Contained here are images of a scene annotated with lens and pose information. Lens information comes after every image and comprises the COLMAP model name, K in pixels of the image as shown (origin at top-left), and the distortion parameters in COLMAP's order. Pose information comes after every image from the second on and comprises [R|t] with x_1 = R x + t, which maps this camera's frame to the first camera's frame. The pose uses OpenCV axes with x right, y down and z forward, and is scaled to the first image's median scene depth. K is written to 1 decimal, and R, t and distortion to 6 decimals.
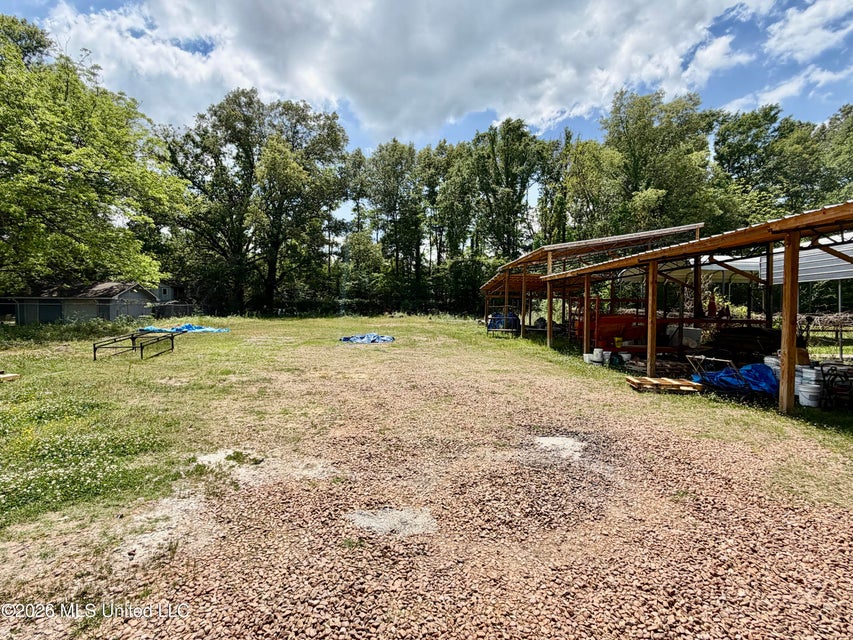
lens RADIAL K [[428.7, 0, 425.0], [0, 428.7, 320.6], [0, 0, 1]] dist [-0.000173, 0.000037]
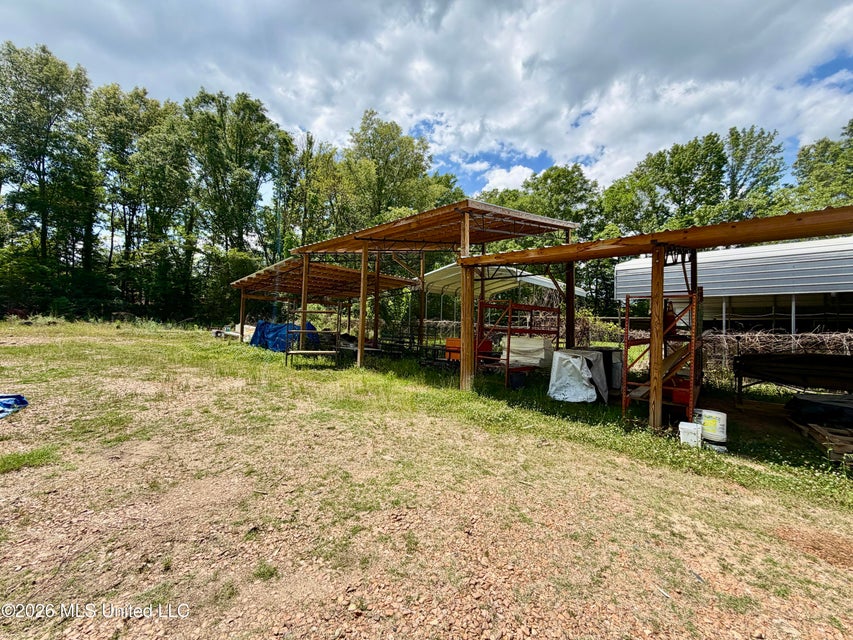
lens RADIAL K [[343.1, 0, 424.7], [0, 343.1, 321.8], [0, 0, 1]] dist [-0.001113, 0.000556]
pose [[0.714580, 0.021667, 0.699218, -0.016062], [-0.008125, 0.999710, -0.022675, -0.004313], [-0.699506, 0.010523, 0.714549, 0.268303]]
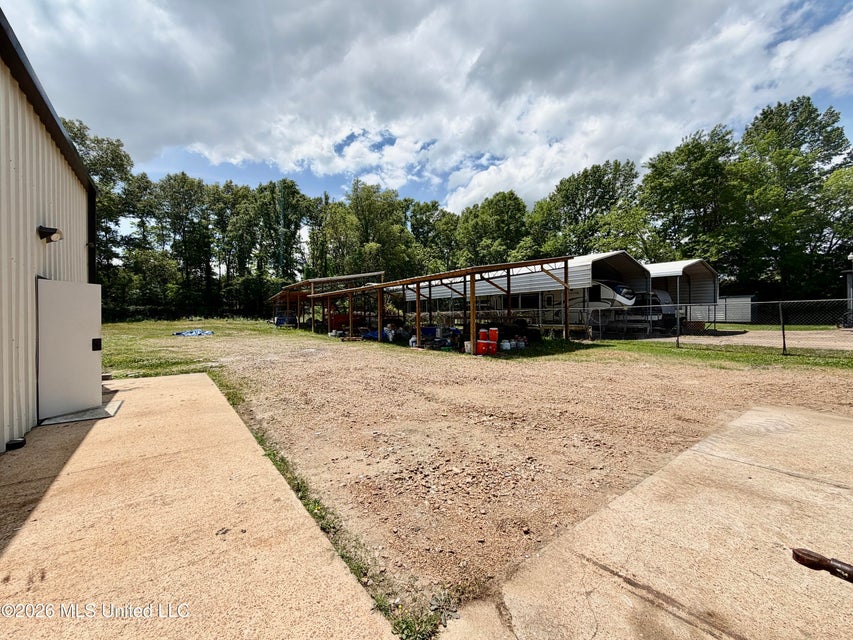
lens RADIAL K [[343.1, 0, 426.8], [0, 343.1, 321.8], [0, 0, 1]] dist [-0.001113, 0.000556]
pose [[0.836136, -0.026510, 0.547881, -0.044232], [0.027030, 0.999609, 0.007115, 0.006238], [-0.547856, 0.008860, 0.836526, -0.198647]]
